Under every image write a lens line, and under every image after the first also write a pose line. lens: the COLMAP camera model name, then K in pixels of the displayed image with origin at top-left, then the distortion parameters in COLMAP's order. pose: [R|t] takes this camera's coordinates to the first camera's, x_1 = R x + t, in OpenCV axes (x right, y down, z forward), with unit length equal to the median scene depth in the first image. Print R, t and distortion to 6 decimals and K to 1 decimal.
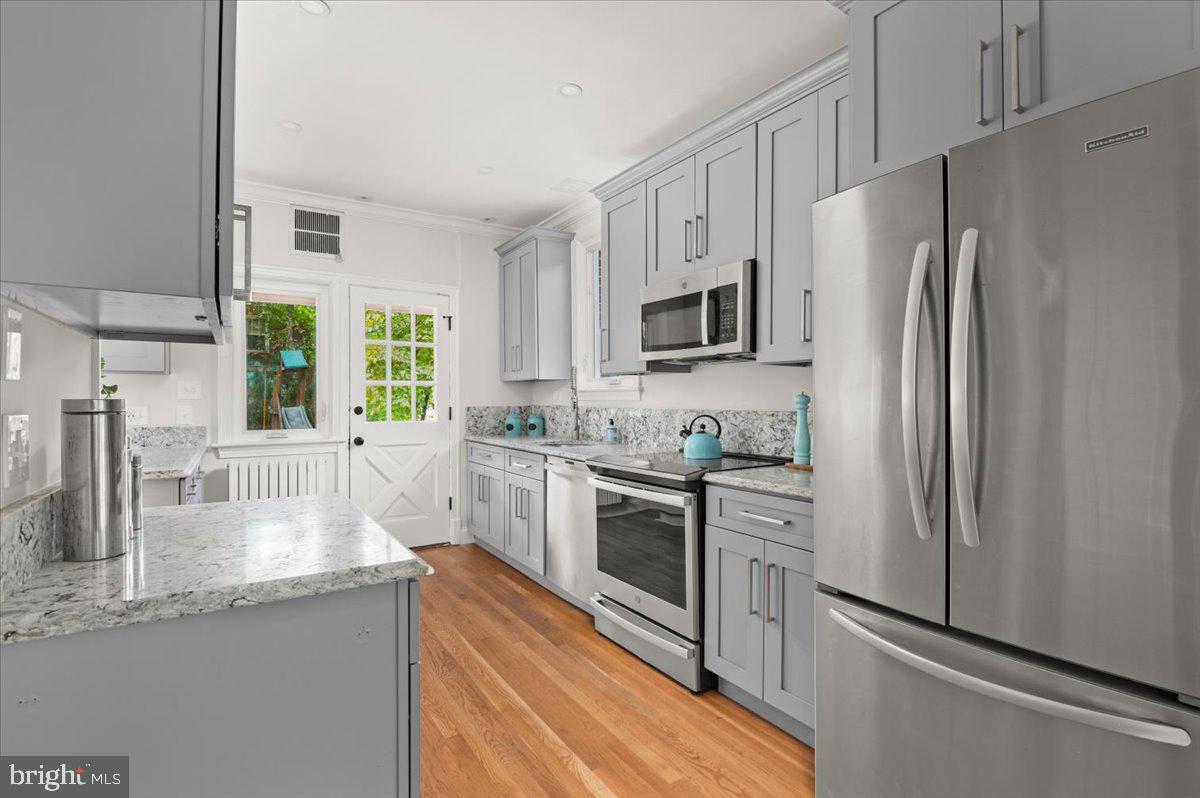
lens RADIAL K [[559.6, 0, 595.8], [0, 559.6, 401.7], [0, 0, 1]] dist [-0.001253, -0.009664]
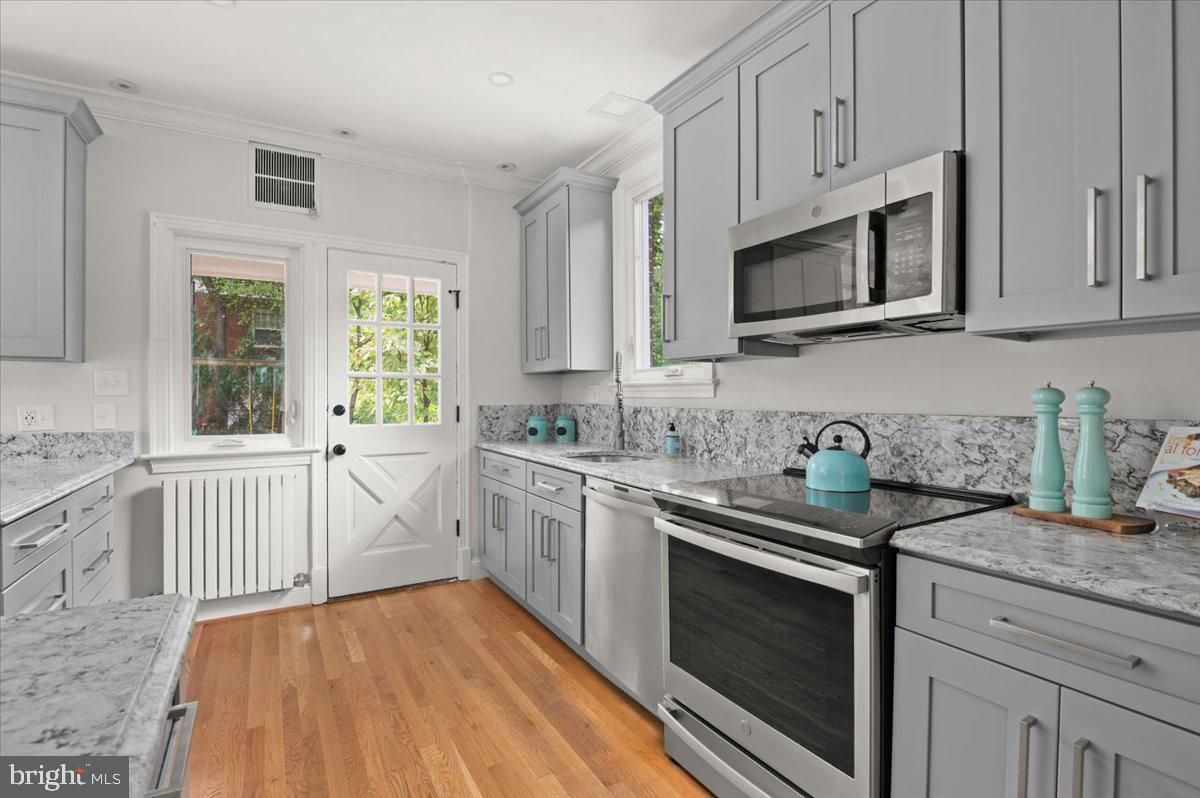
lens RADIAL K [[559.6, 0, 595.8], [0, 559.6, 401.7], [0, 0, 1]] dist [-0.001253, -0.009664]
pose [[0.999244, 0.001445, -0.038860, -0.043702], [-0.001247, 0.999986, 0.005138, -0.000540], [0.038867, -0.005086, 0.999231, 0.272451]]
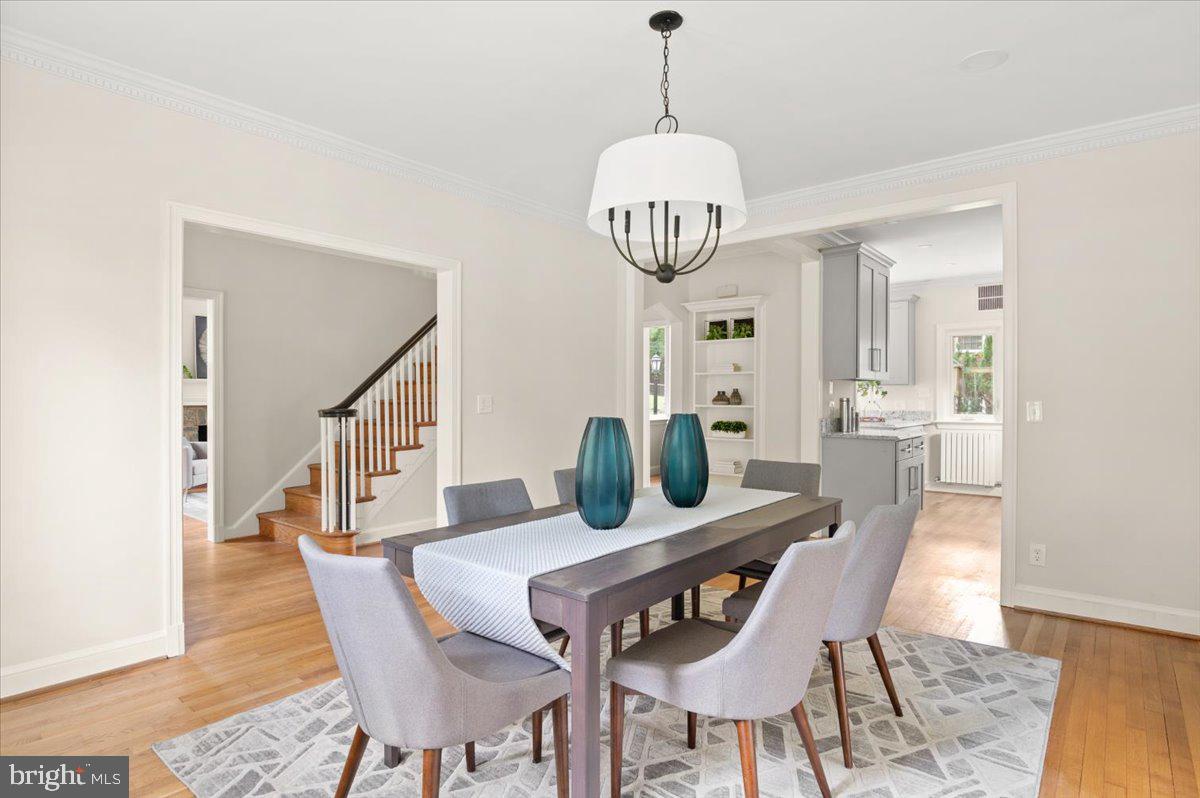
lens RADIAL K [[611.2, 0, 595.6], [0, 611.2, 399.8], [0, 0, 1]] dist [-0.020826, -0.000364]
pose [[0.285418, 0.006265, -0.958383, 0.969376], [-0.004068, 0.999978, 0.005325, -0.001529], [0.958395, 0.002379, 0.285437, -0.696069]]
